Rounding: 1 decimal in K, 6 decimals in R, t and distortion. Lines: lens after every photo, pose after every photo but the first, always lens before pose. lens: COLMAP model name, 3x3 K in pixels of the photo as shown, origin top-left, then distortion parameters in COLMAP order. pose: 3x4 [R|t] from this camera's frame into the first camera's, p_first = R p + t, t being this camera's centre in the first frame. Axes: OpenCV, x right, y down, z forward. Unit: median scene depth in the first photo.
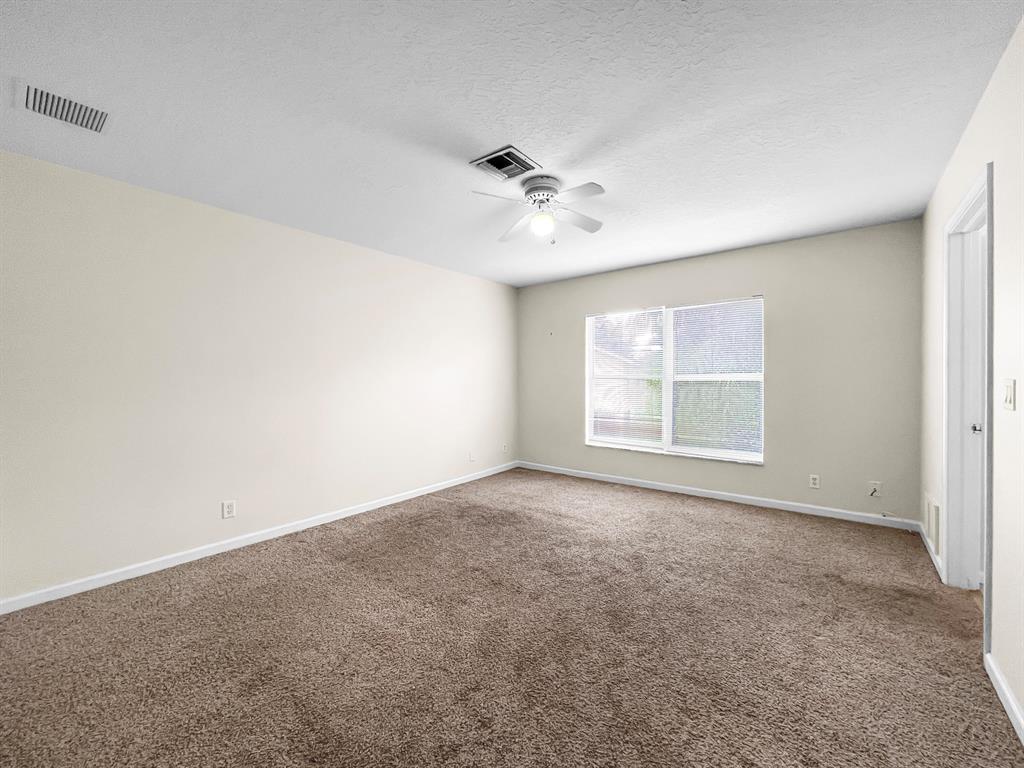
lens RADIAL K [[416.1, 0, 513.9], [0, 416.1, 383.0], [0, 0, 1]] dist [-0.002093, -0.000433]
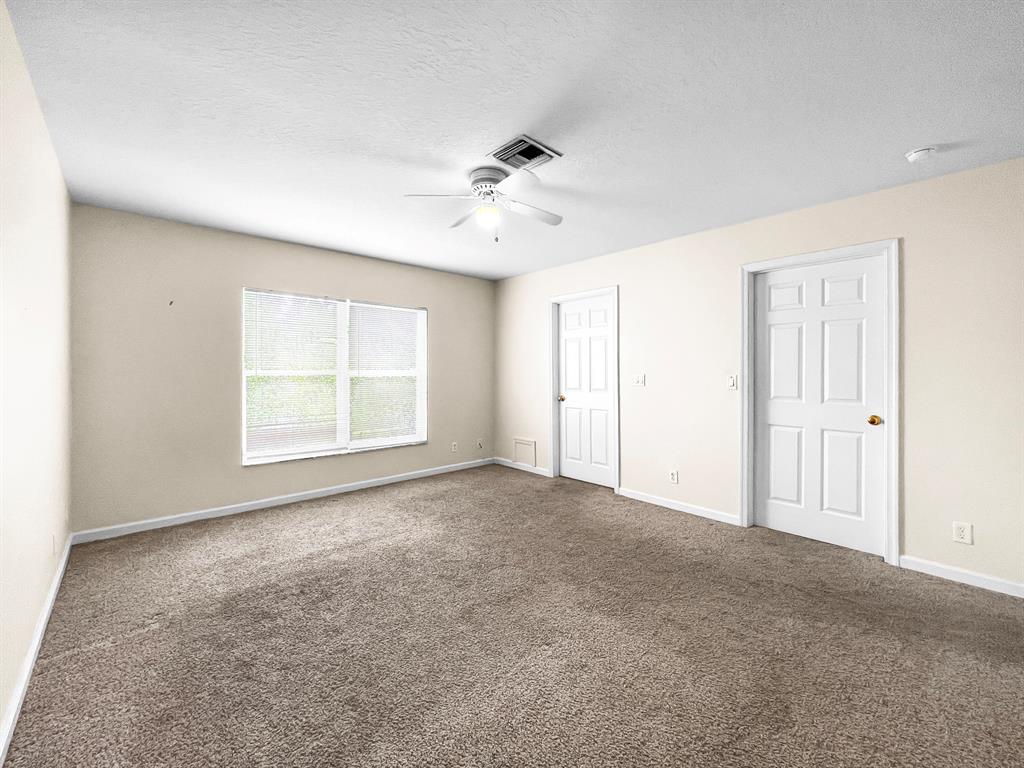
lens RADIAL K [[416.1, 0, 512.3], [0, 416.1, 374.5], [0, 0, 1]] dist [-0.002093, -0.000433]
pose [[0.173088, -0.004350, 0.984897, -0.591009], [0.012756, 0.999916, 0.002175, -0.008987], [-0.984824, 0.012187, 0.173129, 0.521356]]
